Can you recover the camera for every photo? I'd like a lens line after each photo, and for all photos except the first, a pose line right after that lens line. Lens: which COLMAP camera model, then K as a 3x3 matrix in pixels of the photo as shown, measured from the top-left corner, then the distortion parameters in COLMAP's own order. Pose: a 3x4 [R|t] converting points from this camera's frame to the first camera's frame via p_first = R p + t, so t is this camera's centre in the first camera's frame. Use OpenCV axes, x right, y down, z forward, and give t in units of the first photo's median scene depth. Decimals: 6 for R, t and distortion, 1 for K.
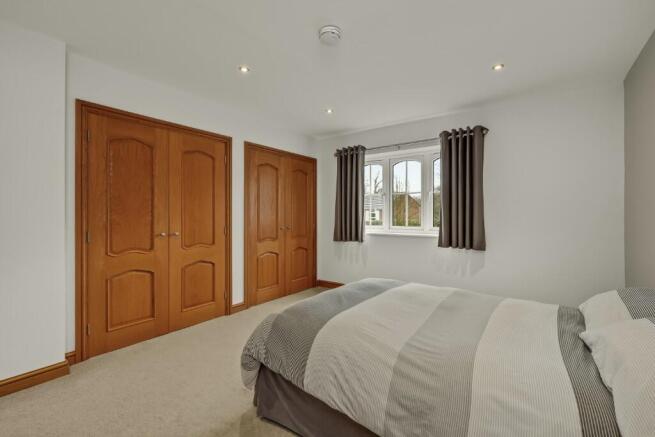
lens RADIAL K [[283.9, 0, 327.5], [0, 283.9, 218.5], [0, 0, 1]] dist [0.000867, -0.000040]
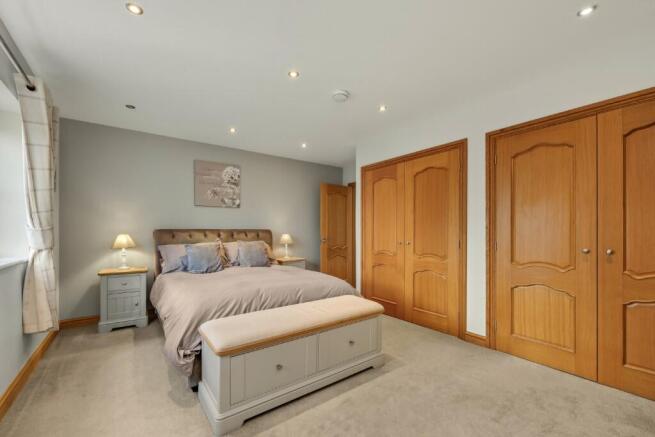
lens RADIAL K [[284.2, 0, 326.5], [0, 284.2, 225.8], [0, 0, 1]] dist [0.000197, 0.000008]
pose [[-0.321593, 0.000847, -0.946878, 1.397829], [0.000409, 1.000000, 0.000755, -0.042891], [0.946878, -0.000144, -0.321593, 1.964350]]
